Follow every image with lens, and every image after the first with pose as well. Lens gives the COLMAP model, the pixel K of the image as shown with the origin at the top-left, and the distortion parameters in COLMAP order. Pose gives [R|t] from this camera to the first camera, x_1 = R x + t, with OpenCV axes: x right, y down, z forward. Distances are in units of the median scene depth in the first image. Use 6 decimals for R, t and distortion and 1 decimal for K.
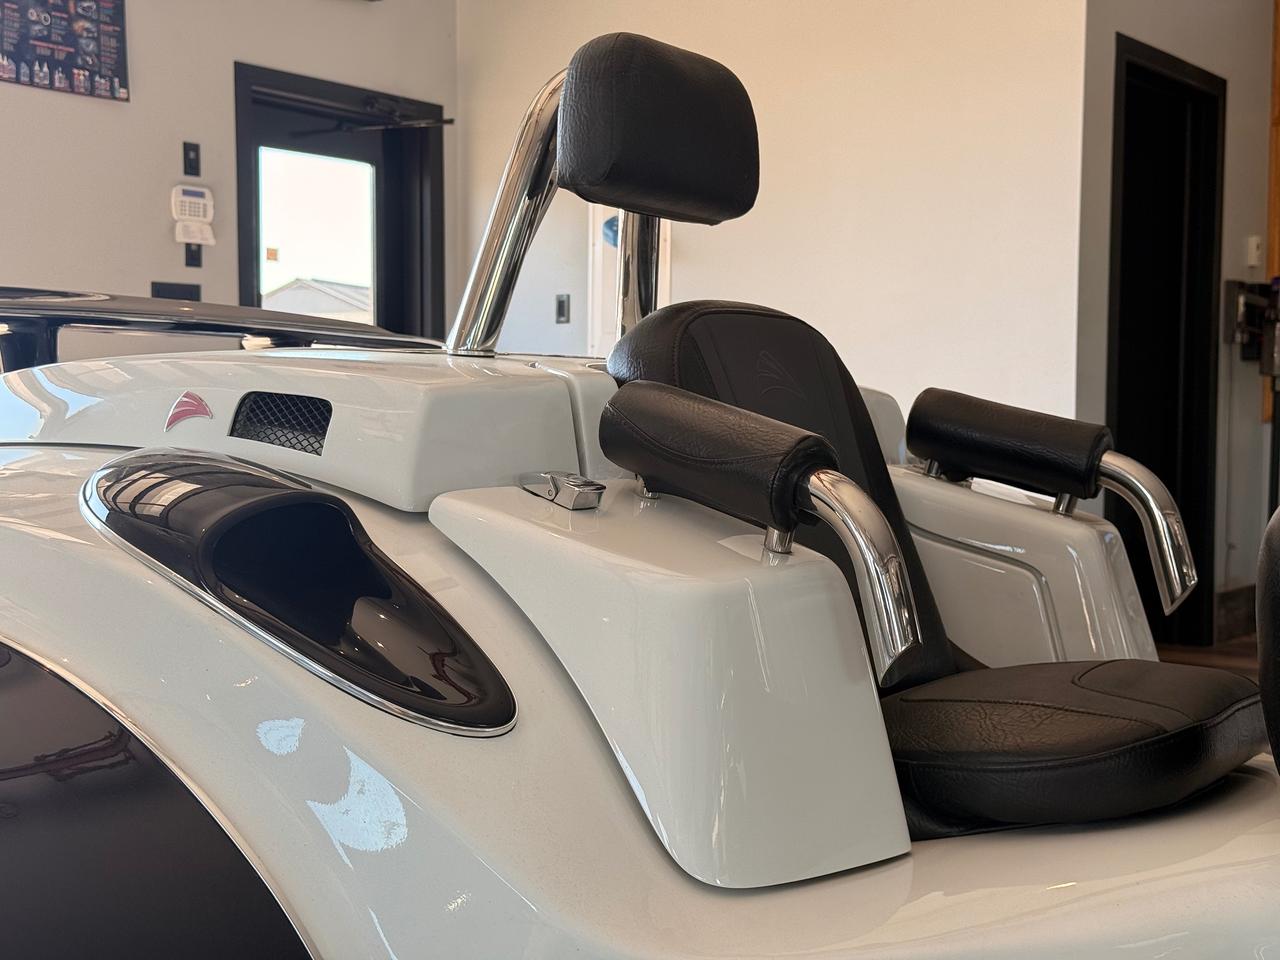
lens RADIAL K [[1788.1, 0, 640.0], [0, 1788.1, 480.0], [0, 0, 1]] dist [0.047357, 0.068528]
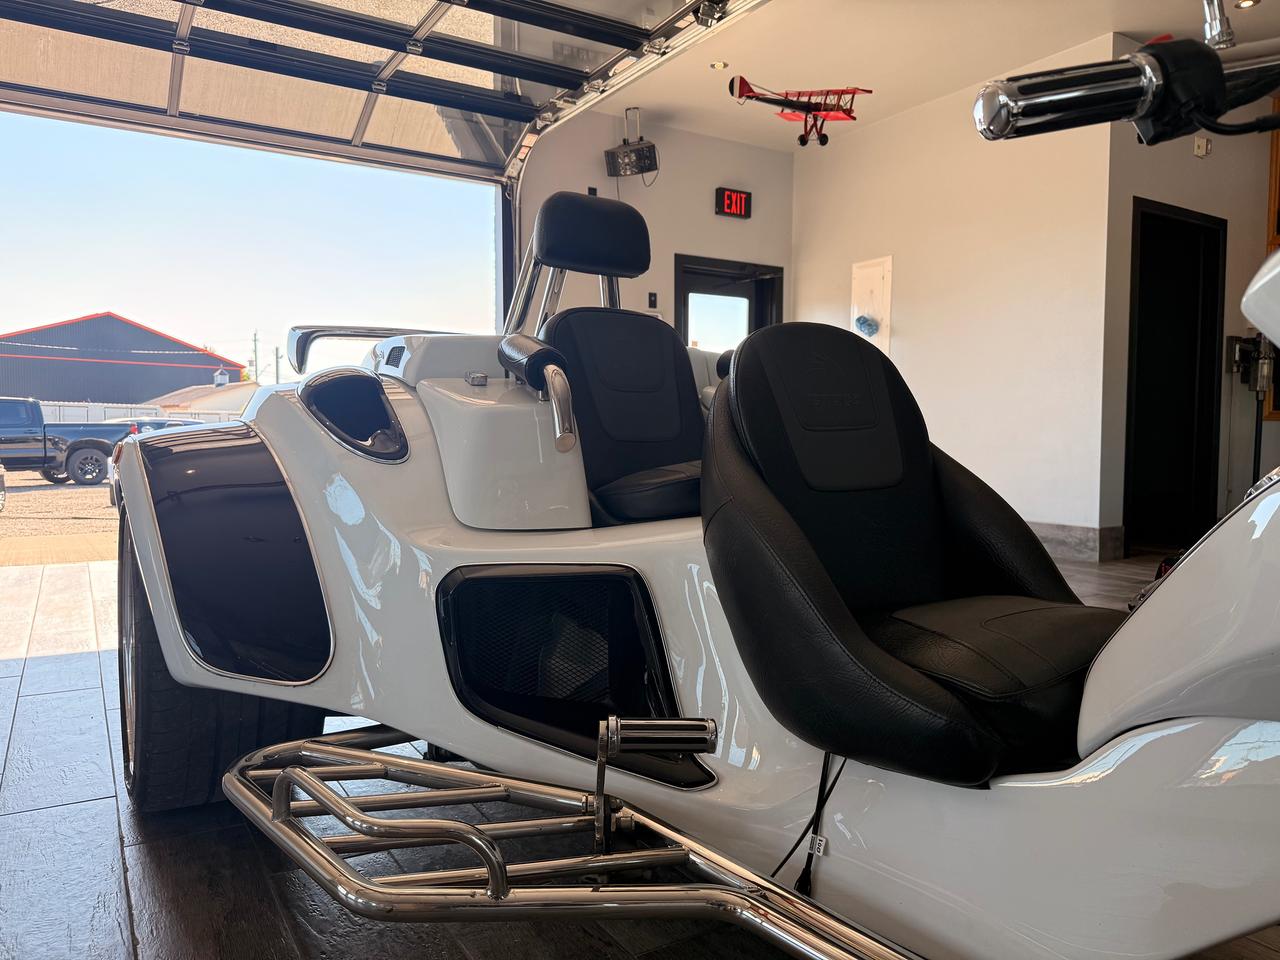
lens RADIAL K [[904.9, 0, 644.6], [0, 904.9, 487.8], [0, 0, 1]] dist [0.056169, -0.104019]
pose [[0.929940, 0.015057, -0.367403, 0.130629], [-0.010840, 0.999850, 0.013538, 0.027881], [0.367551, -0.008607, 0.929963, -0.010270]]
